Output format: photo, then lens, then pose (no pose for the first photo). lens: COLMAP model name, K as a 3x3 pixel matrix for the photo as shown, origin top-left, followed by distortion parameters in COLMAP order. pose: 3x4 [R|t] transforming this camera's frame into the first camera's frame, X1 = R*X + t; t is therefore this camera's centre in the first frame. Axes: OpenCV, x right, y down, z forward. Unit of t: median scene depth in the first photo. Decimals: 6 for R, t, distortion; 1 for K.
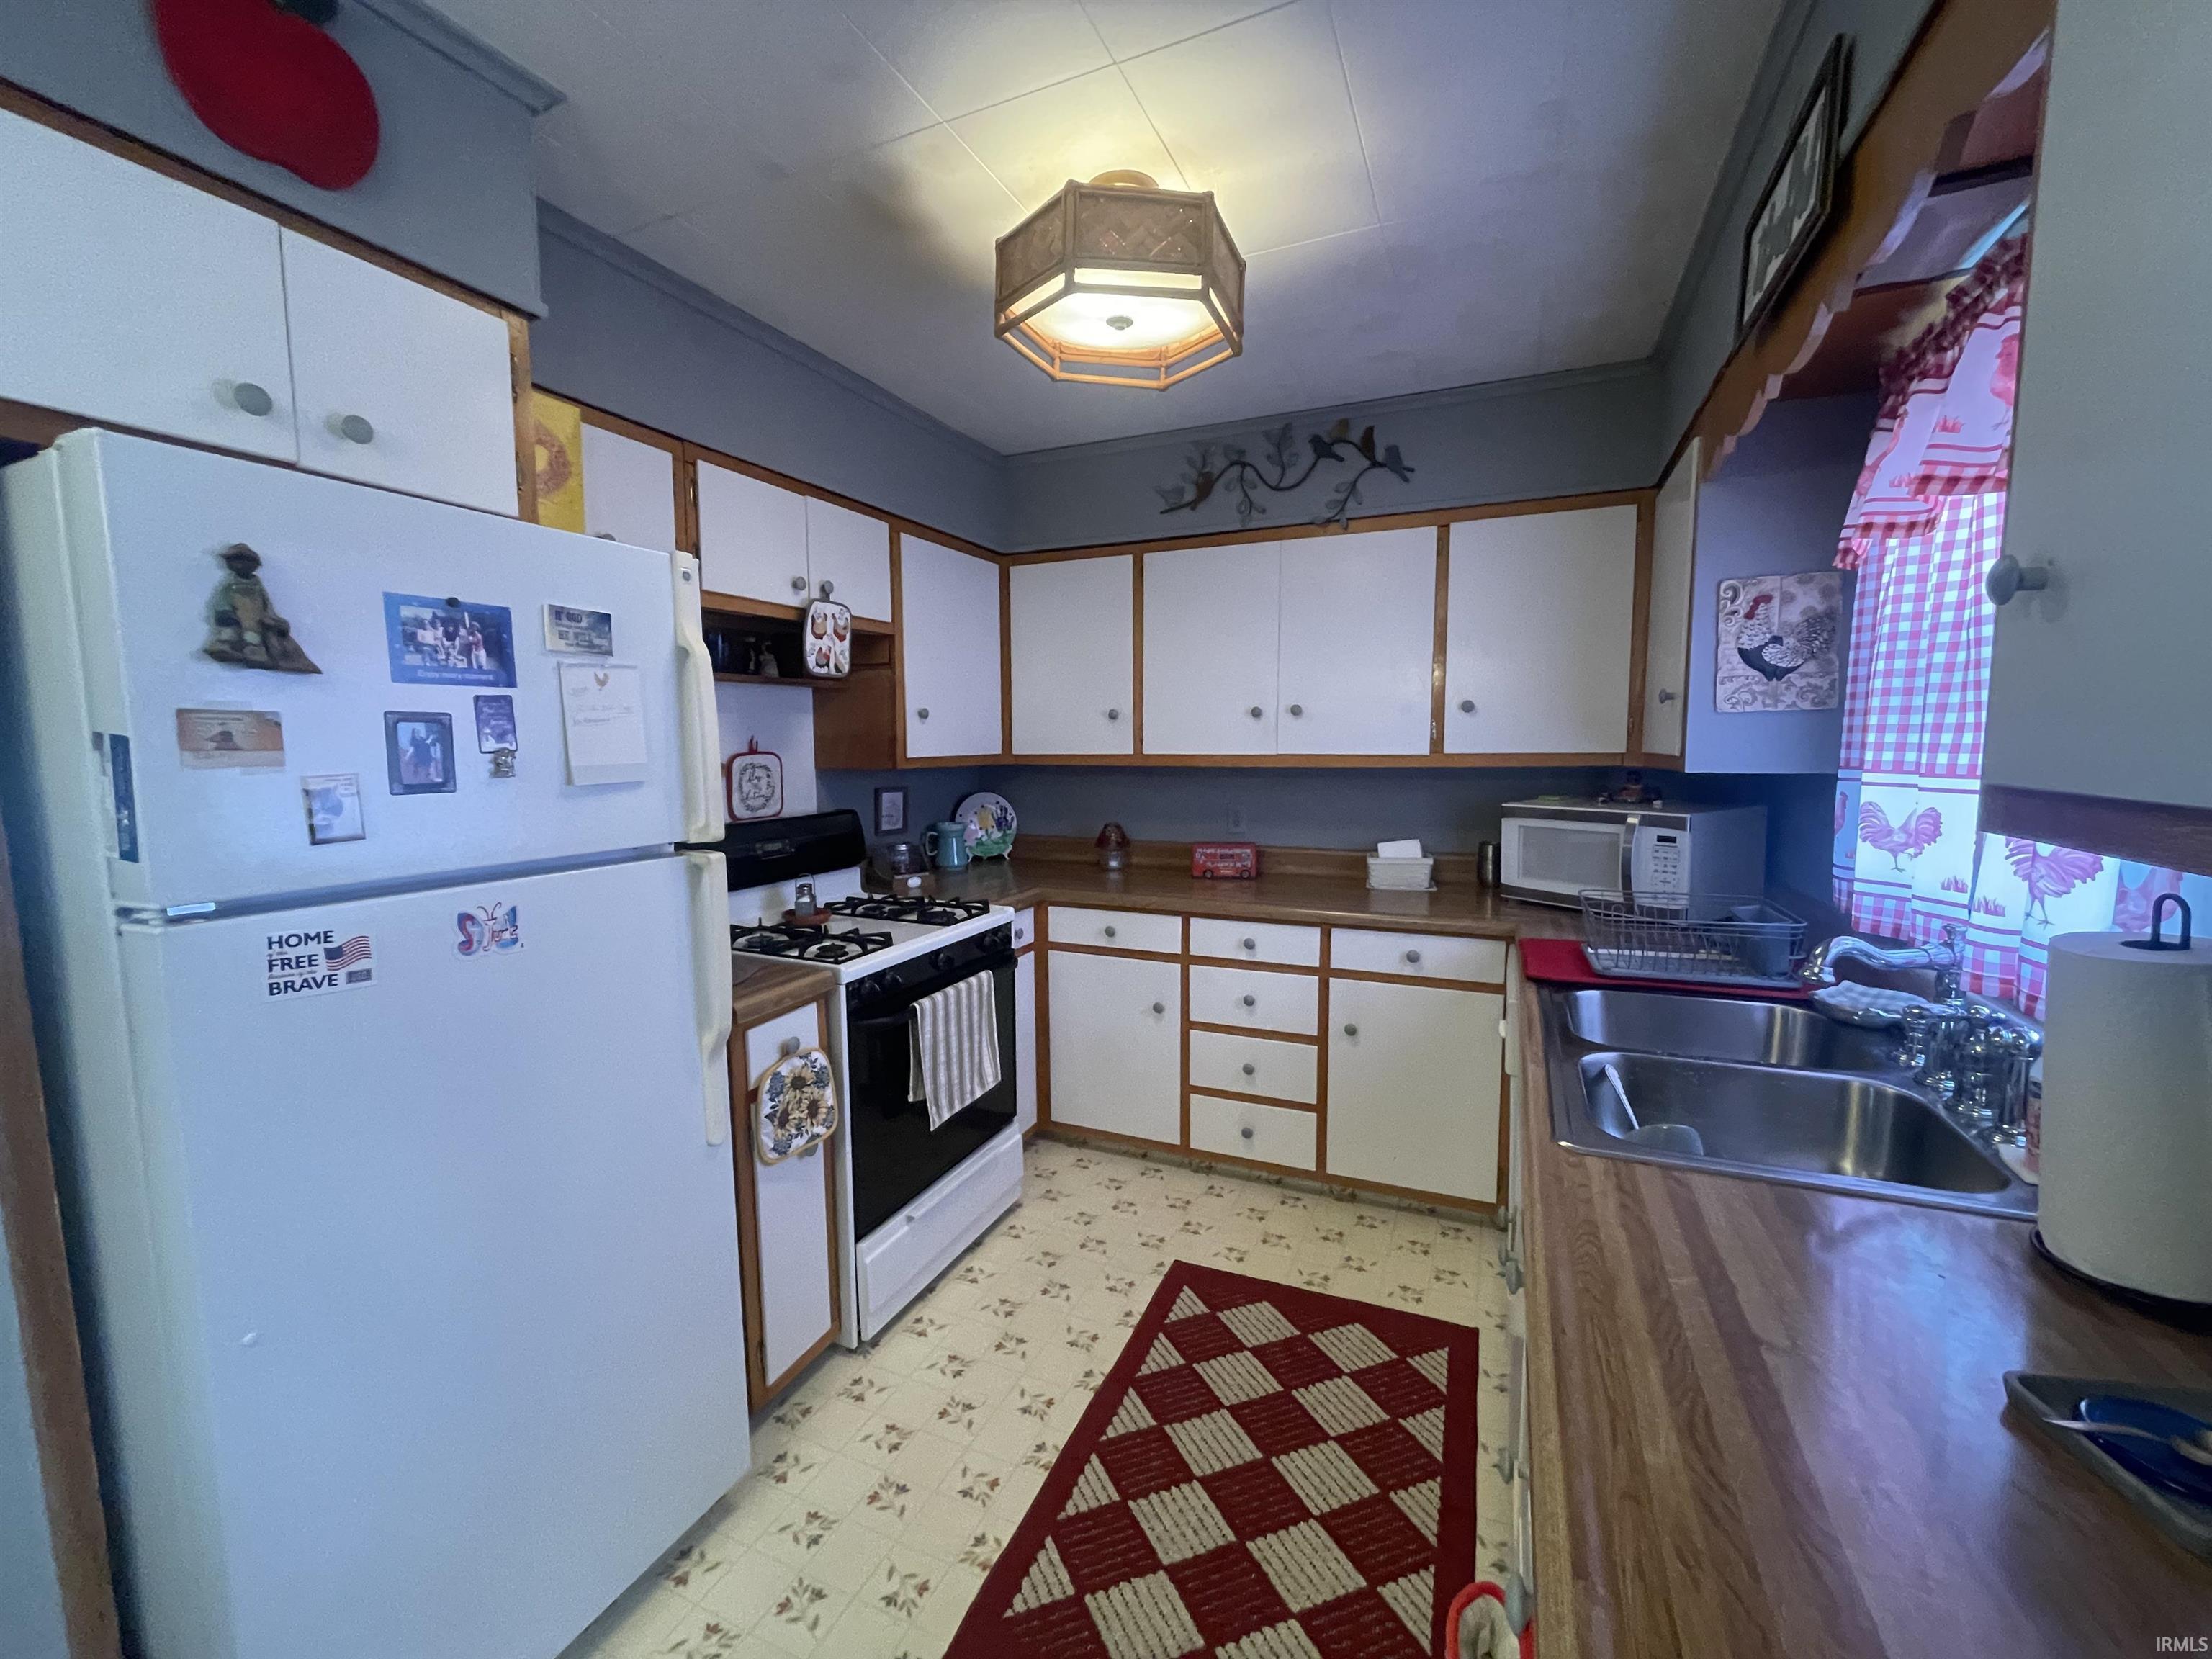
lens RADIAL K [[893.0, 0, 1104.9], [0, 893.0, 830.7], [0, 0, 1]] dist [-0.004105, -0.000220]
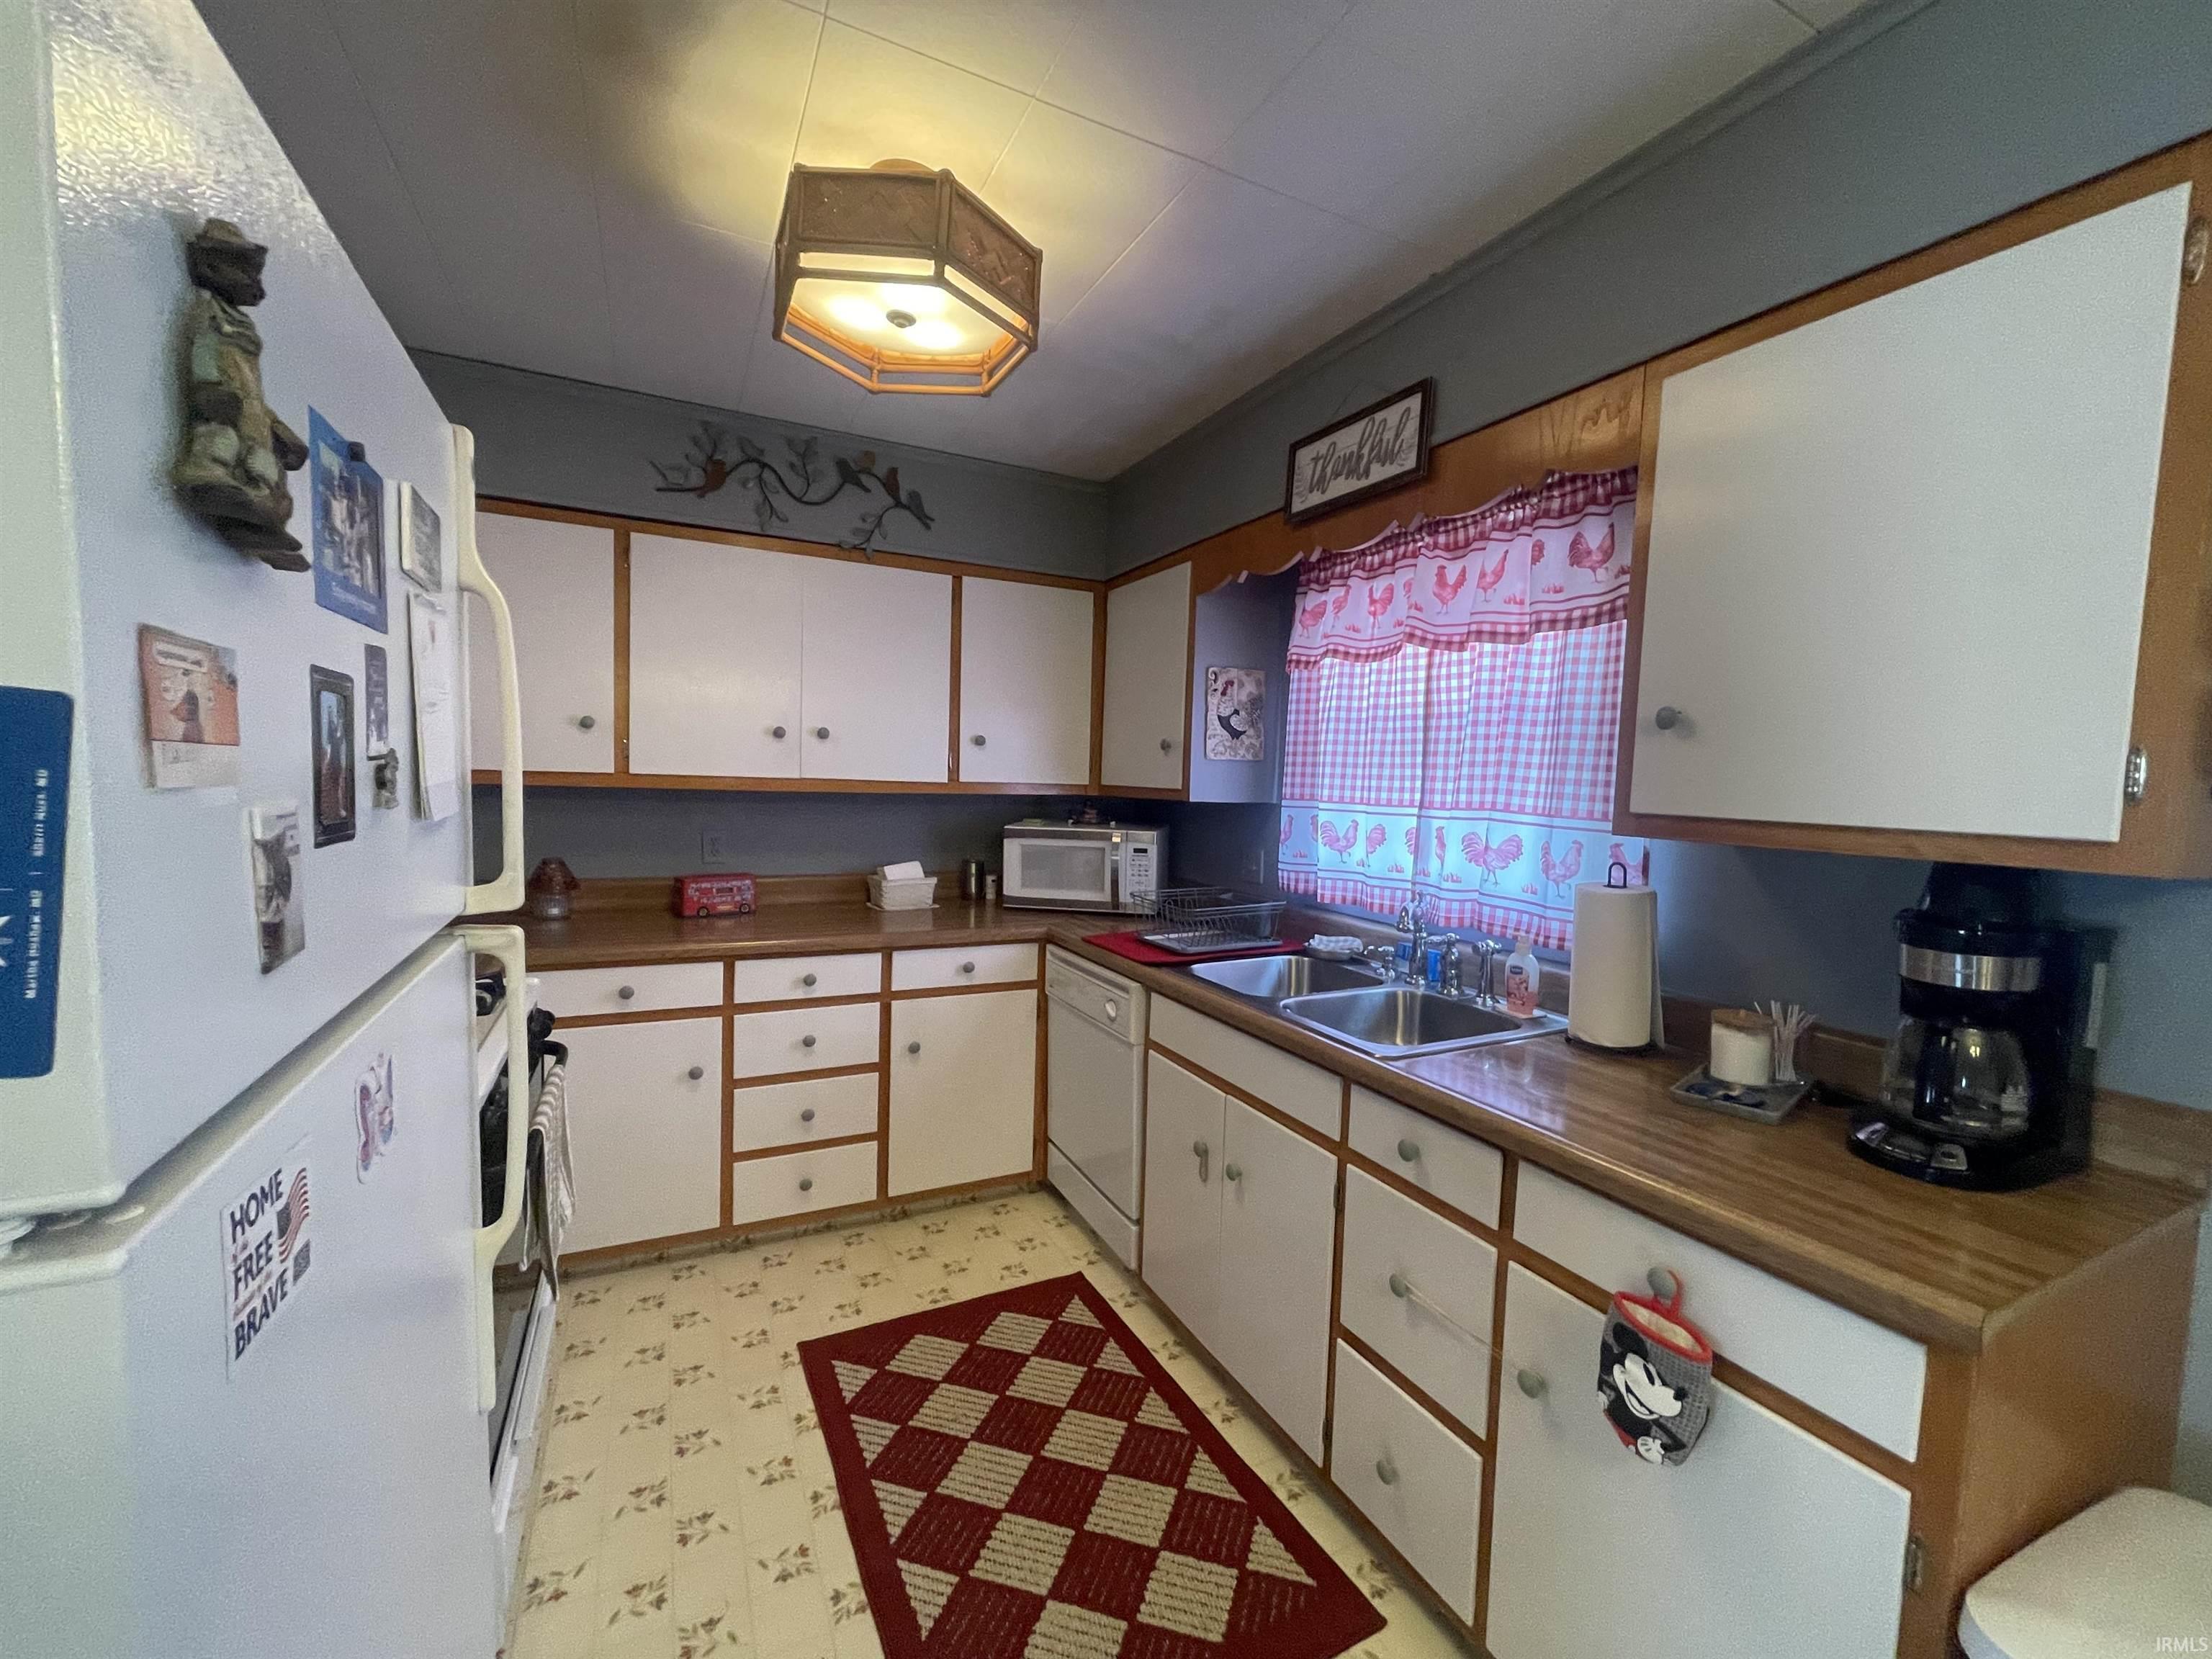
lens RADIAL K [[893.0, 0, 1103.4], [0, 893.0, 831.6], [0, 0, 1]] dist [-0.004105, -0.000220]
pose [[0.637259, -0.021399, 0.770353, -0.415208], [0.039471, 0.999209, -0.004896, -0.014175], [-0.769639, 0.033527, 0.637599, 0.185289]]
